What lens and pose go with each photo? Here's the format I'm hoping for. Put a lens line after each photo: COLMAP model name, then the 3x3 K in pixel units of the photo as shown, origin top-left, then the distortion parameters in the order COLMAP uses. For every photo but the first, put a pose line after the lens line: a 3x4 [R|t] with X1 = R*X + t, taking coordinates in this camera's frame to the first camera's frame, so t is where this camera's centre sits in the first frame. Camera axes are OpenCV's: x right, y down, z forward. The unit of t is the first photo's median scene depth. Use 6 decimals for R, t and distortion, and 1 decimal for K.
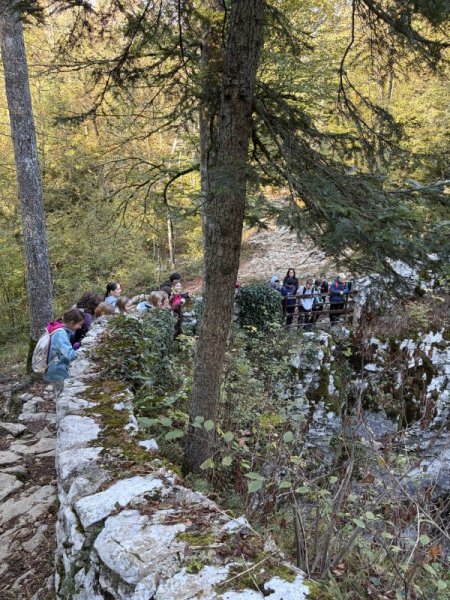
lens RADIAL K [[454.8, 0, 224.9], [0, 454.8, 300.1], [0, 0, 1]] dist [0.001273, 0.000078]
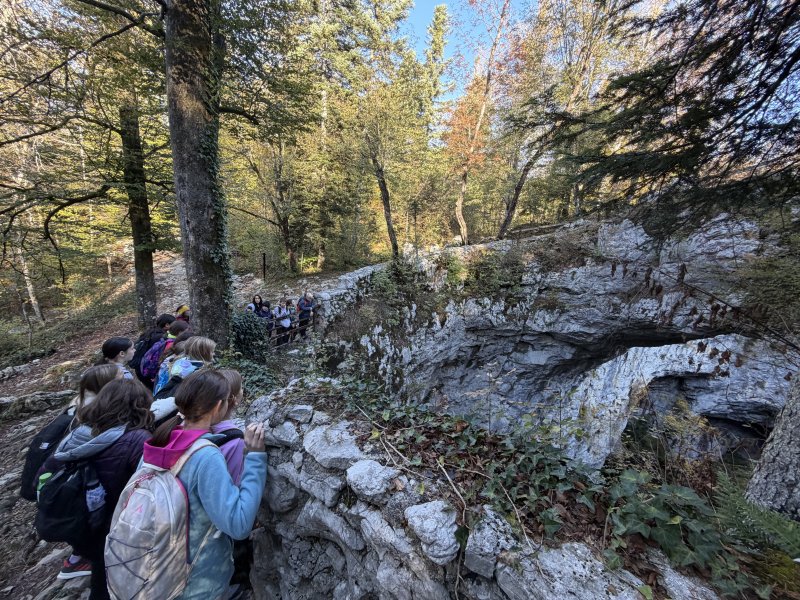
lens RADIAL K [[321.0, 0, 400.0], [0, 321.0, 299.6], [0, 0, 1]] dist [-0.000206, -0.000023]
pose [[0.687840, -0.154961, 0.709128, -0.154526], [0.193381, 0.980759, 0.026743, -0.016566], [-0.699628, 0.118737, 0.704572, 0.270632]]
